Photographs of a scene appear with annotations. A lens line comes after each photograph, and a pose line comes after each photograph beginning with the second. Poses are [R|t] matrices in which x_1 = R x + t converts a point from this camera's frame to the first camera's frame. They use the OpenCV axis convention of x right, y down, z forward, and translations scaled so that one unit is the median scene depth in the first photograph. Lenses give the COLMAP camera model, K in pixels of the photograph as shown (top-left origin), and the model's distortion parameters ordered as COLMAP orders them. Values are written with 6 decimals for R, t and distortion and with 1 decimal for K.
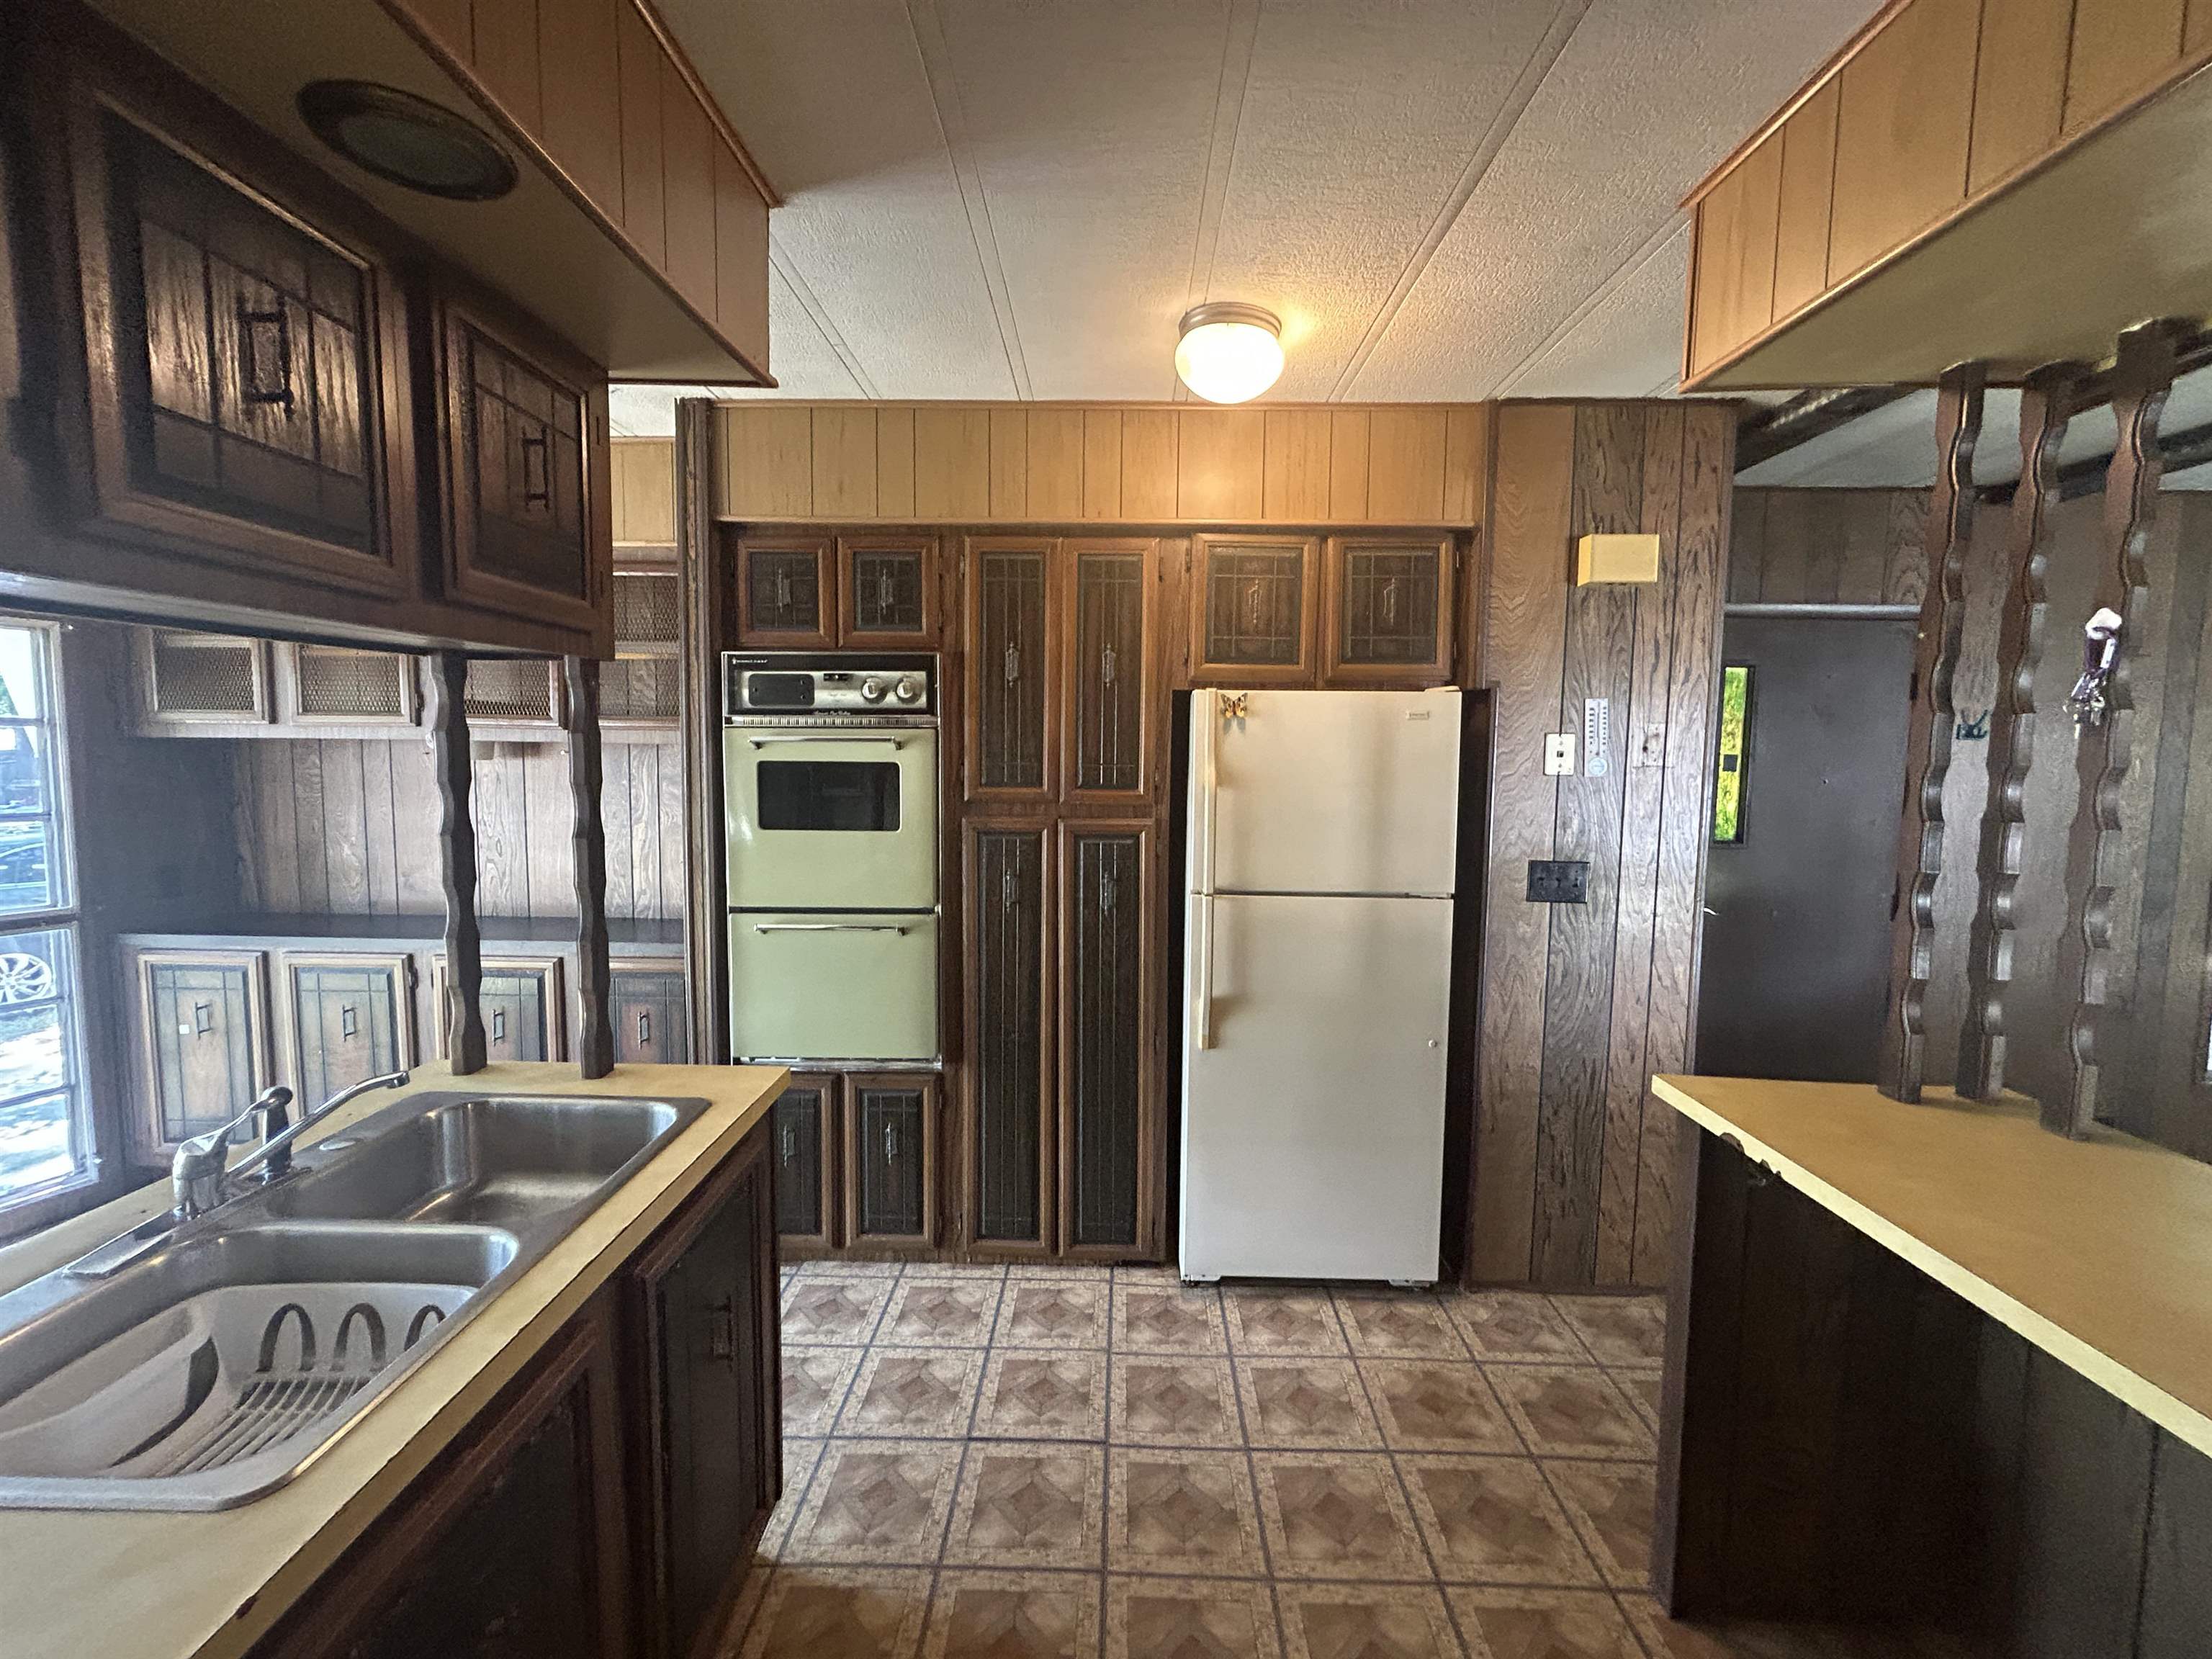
lens RADIAL K [[897.0, 0, 1099.6], [0, 897.0, 822.2], [0, 0, 1]] dist [-0.003208, 0.001576]
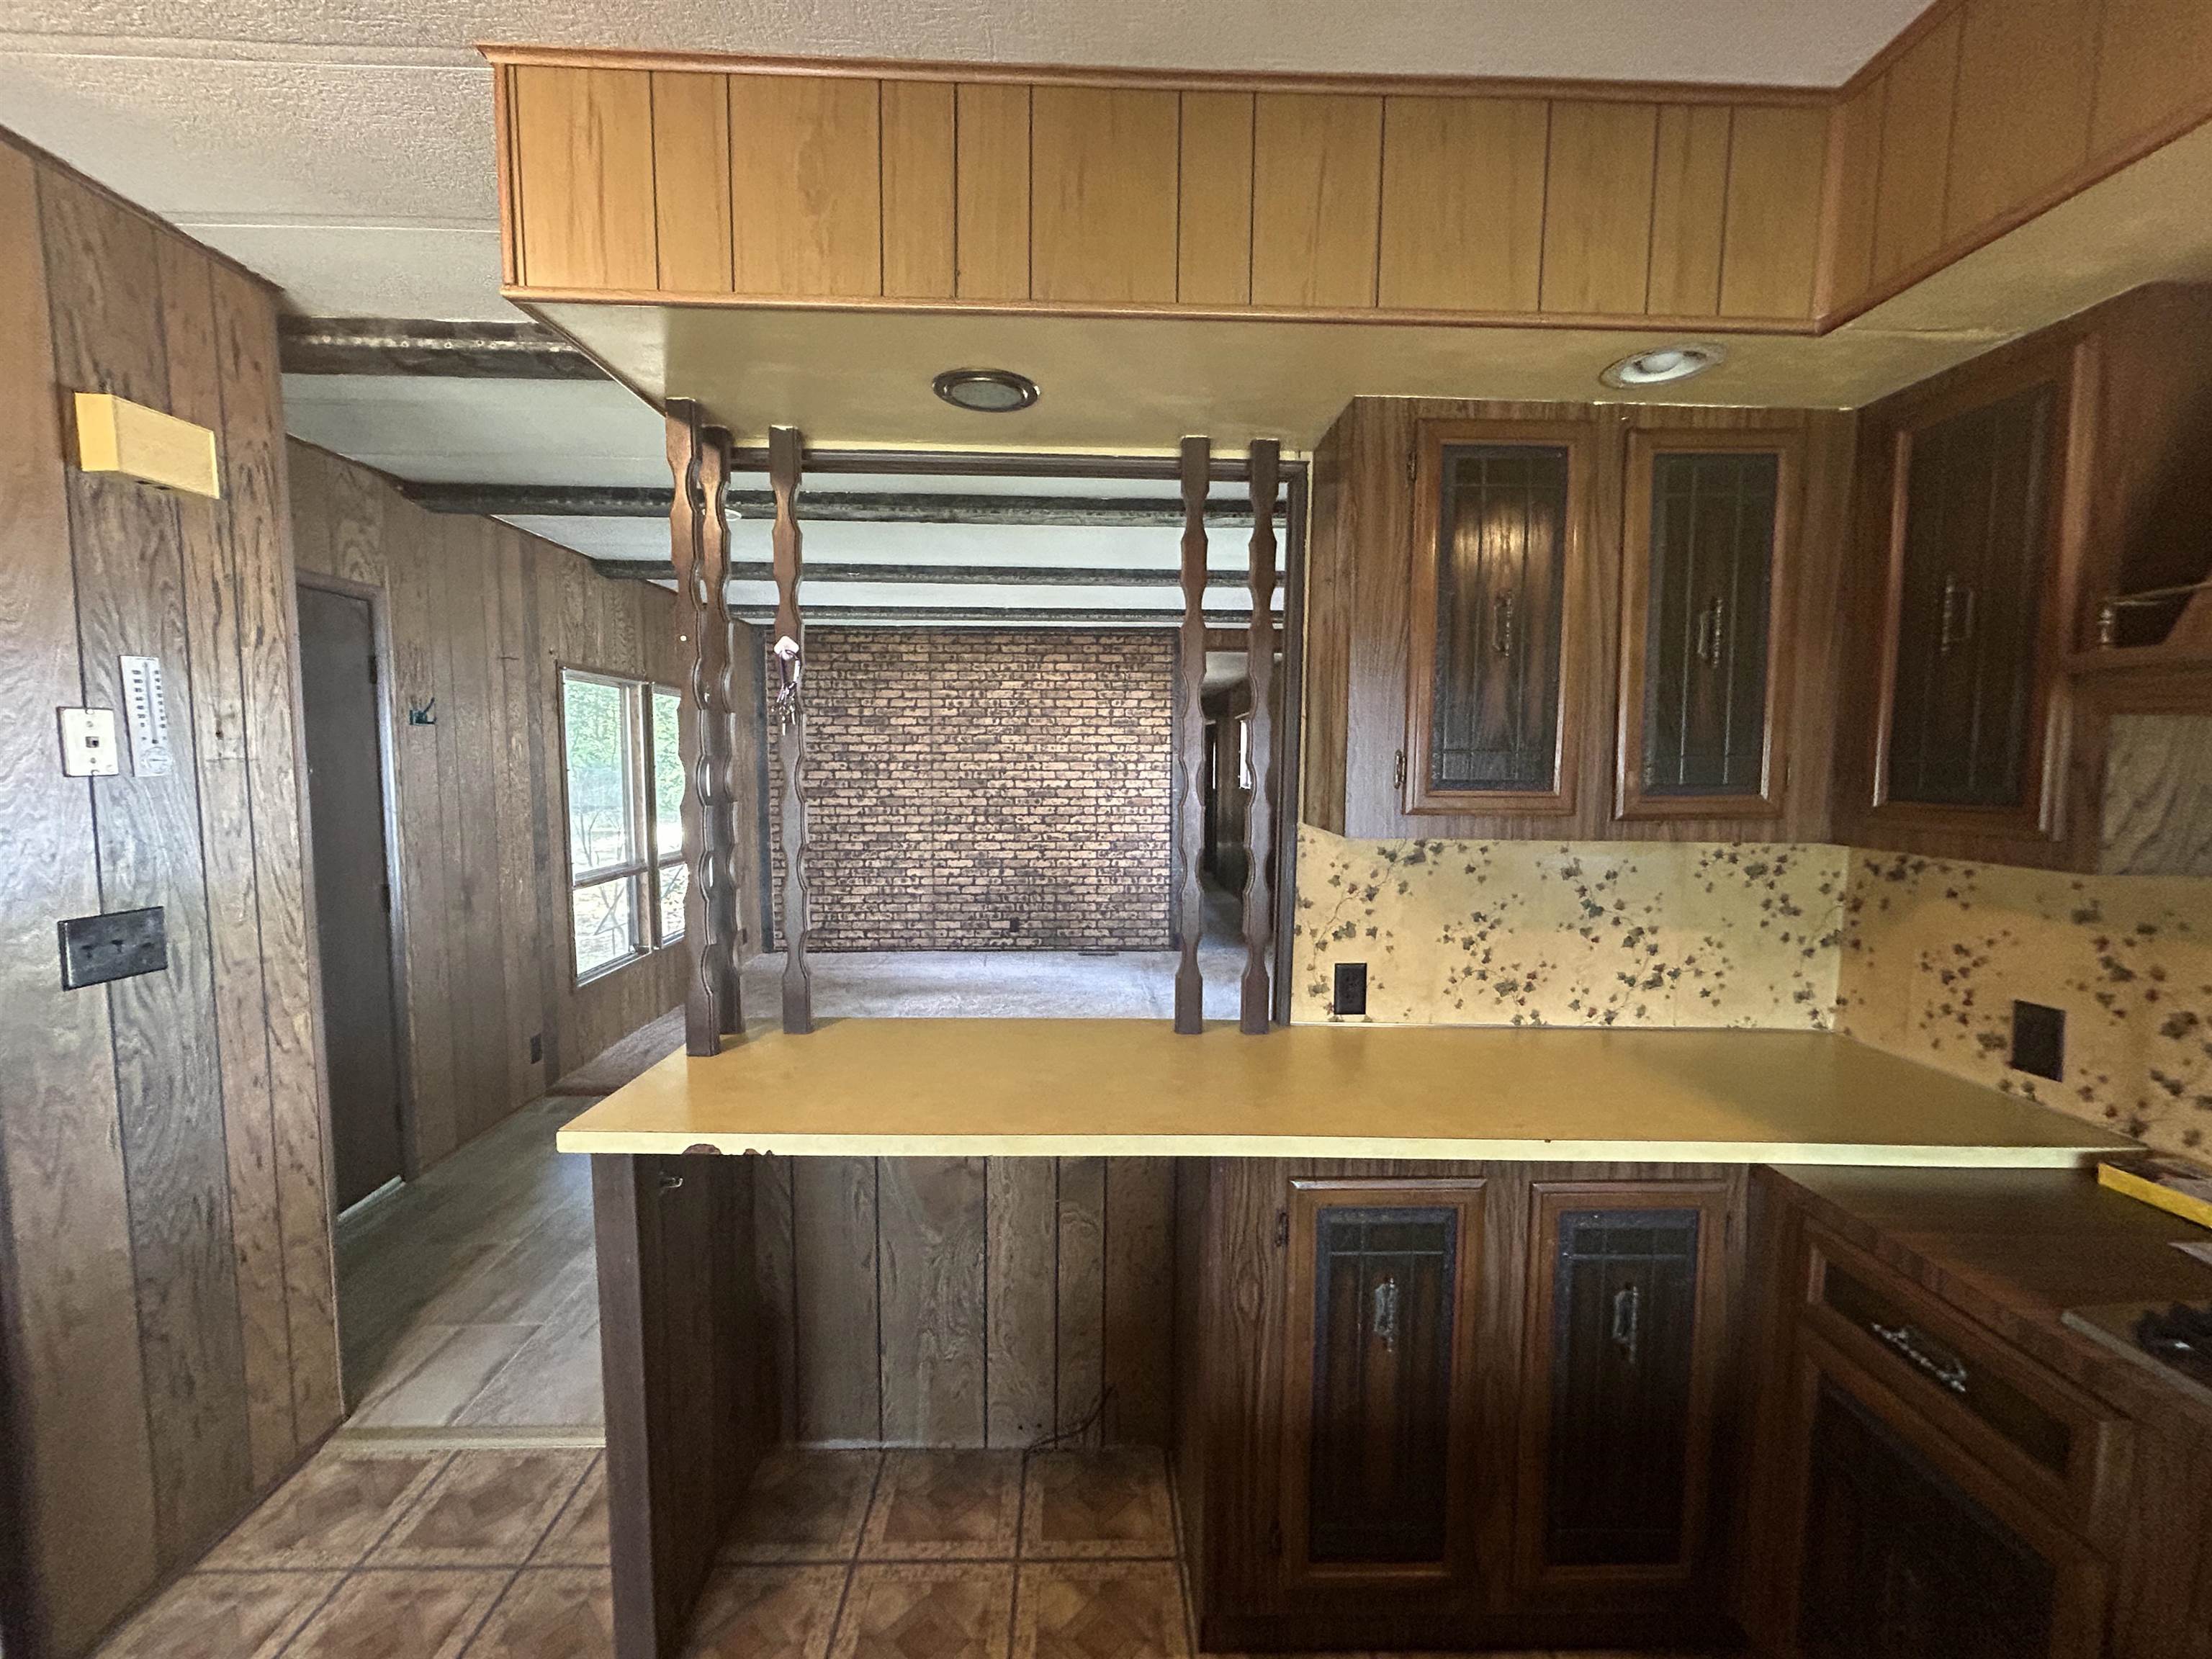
lens RADIAL K [[897.0, 0, 1103.1], [0, 897.0, 824.6], [0, 0, 1]] dist [-0.003208, 0.001576]
pose [[-0.053232, -0.093833, 0.994164, -0.140506], [0.067375, 0.992969, 0.097328, -0.032639], [-0.996307, 0.072163, -0.046535, 0.340776]]
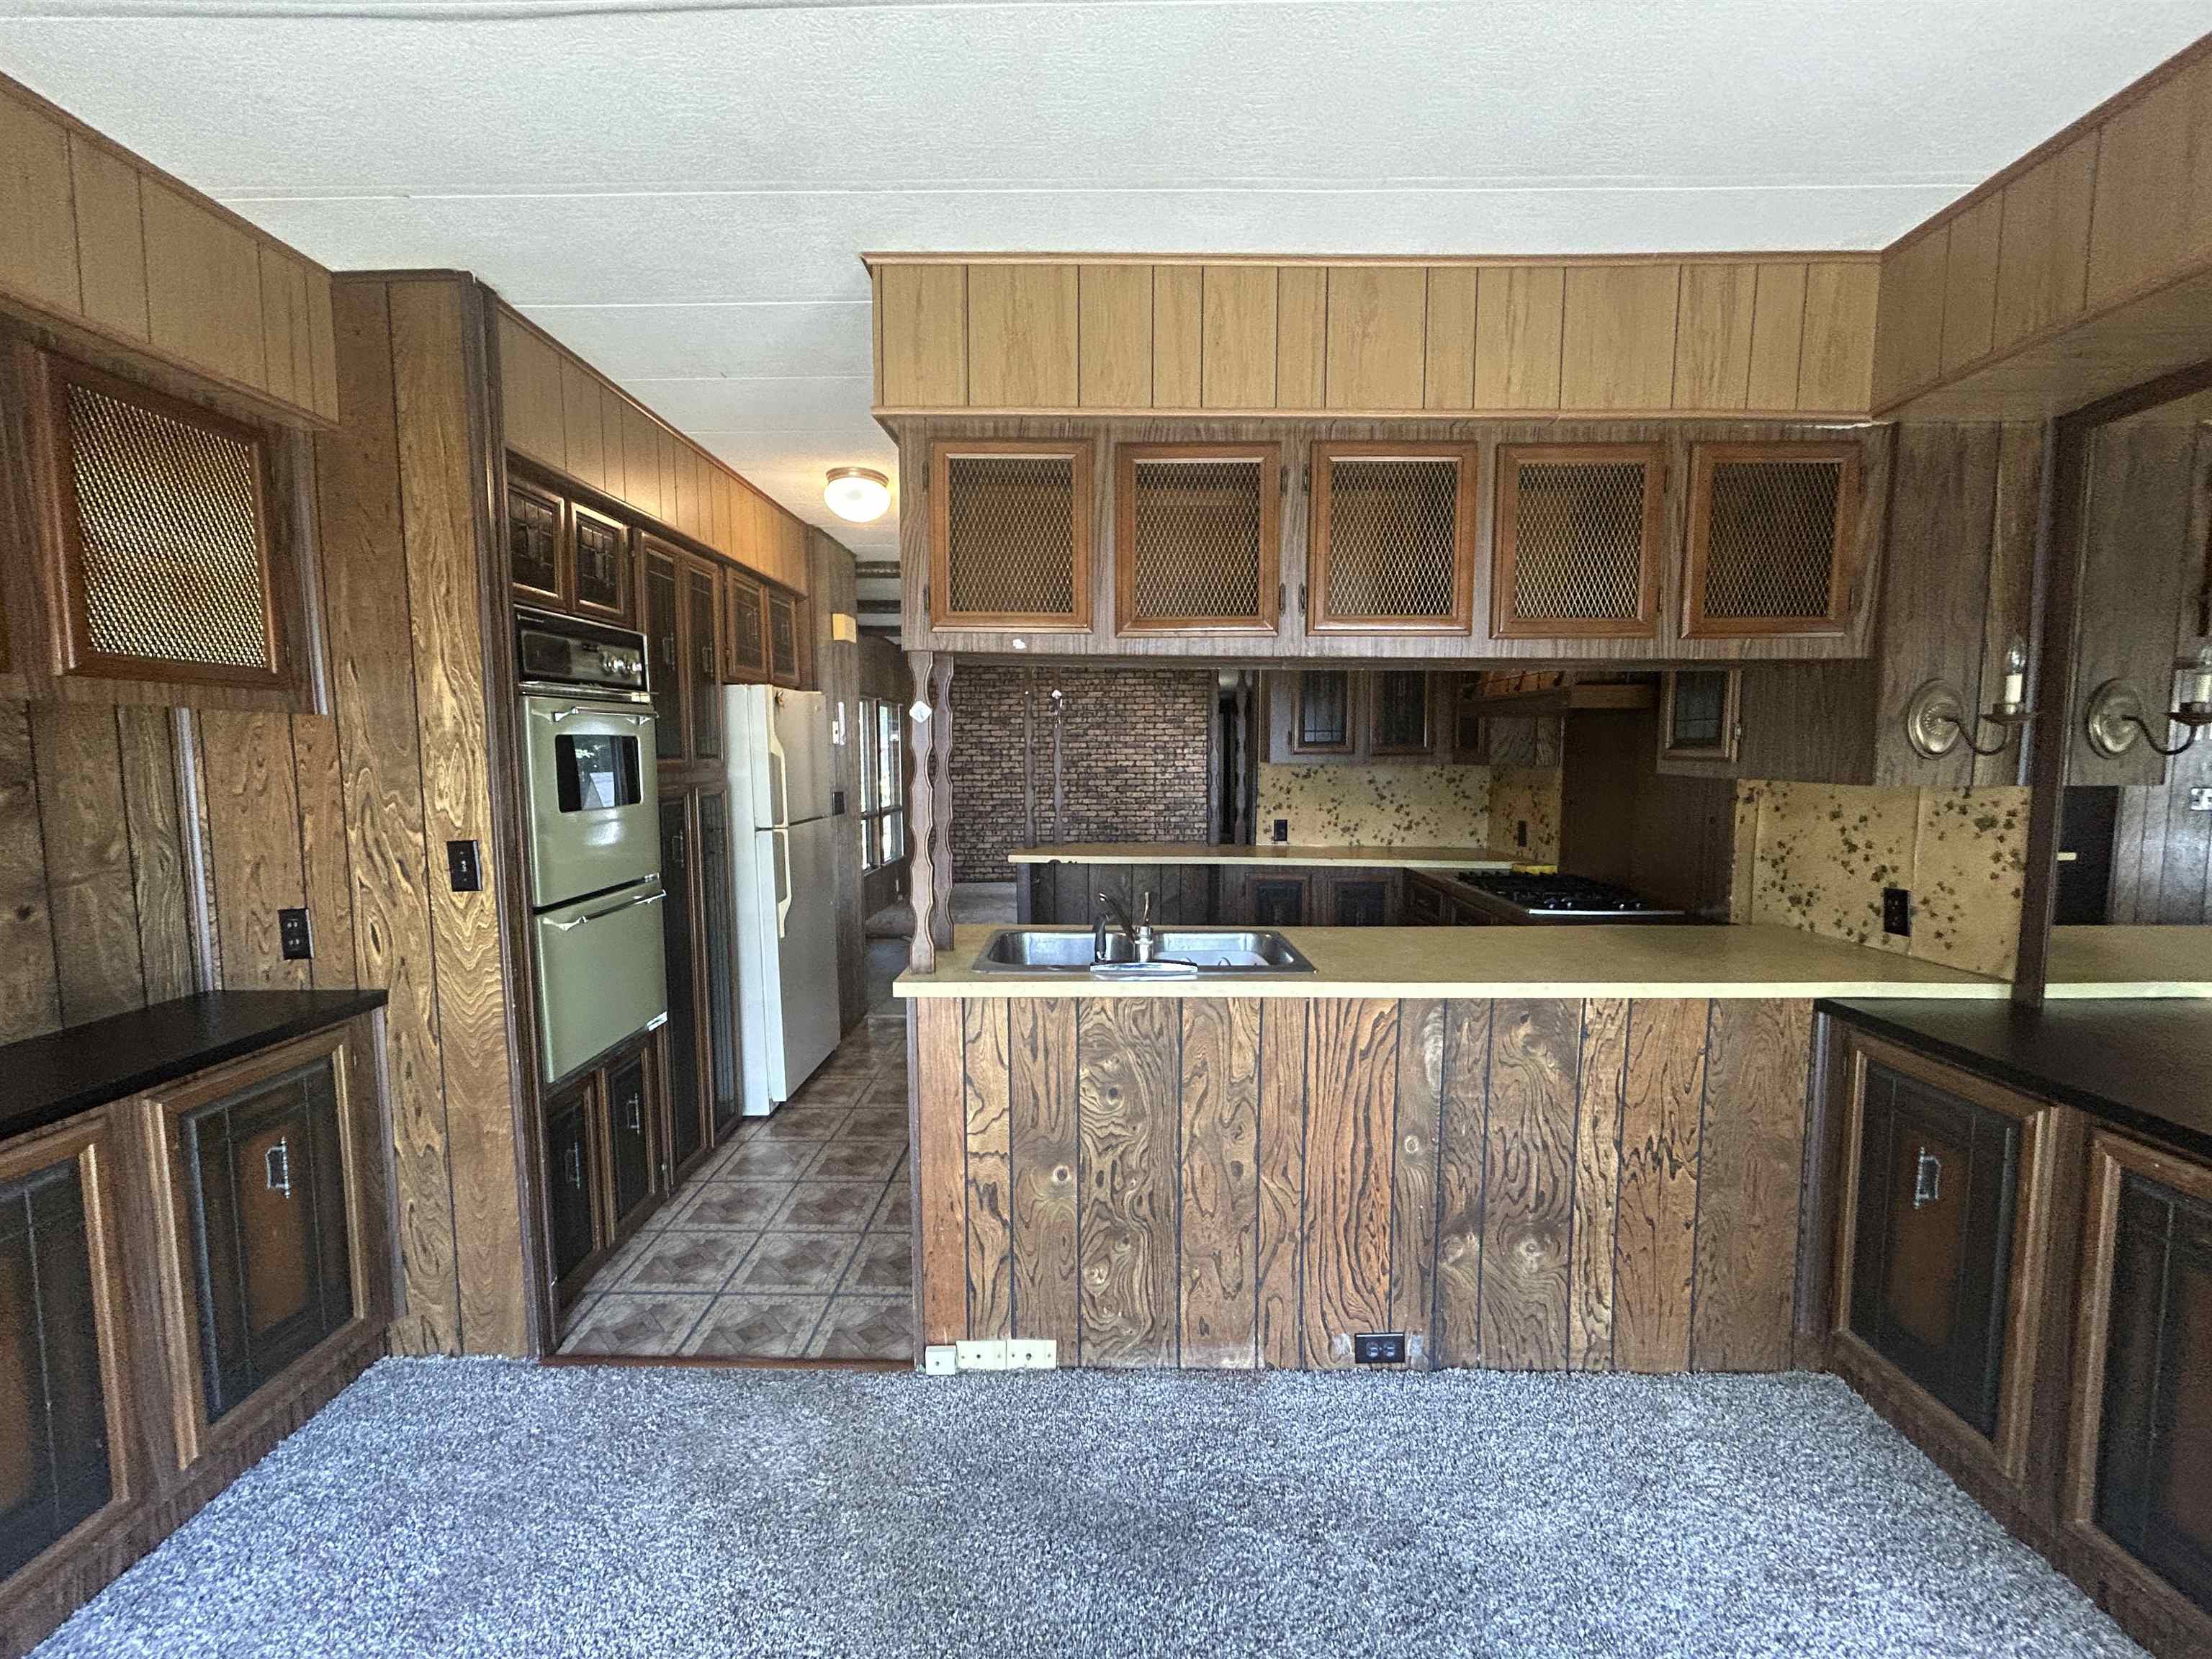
lens RADIAL K [[897.0, 0, 1106.2], [0, 897.0, 820.4], [0, 0, 1]] dist [-0.003208, 0.001576]
pose [[-0.015810, -0.093107, 0.995531, -1.311658], [0.076553, 0.992620, 0.094050, -0.027380], [-0.996940, 0.077697, -0.008566, 0.488183]]
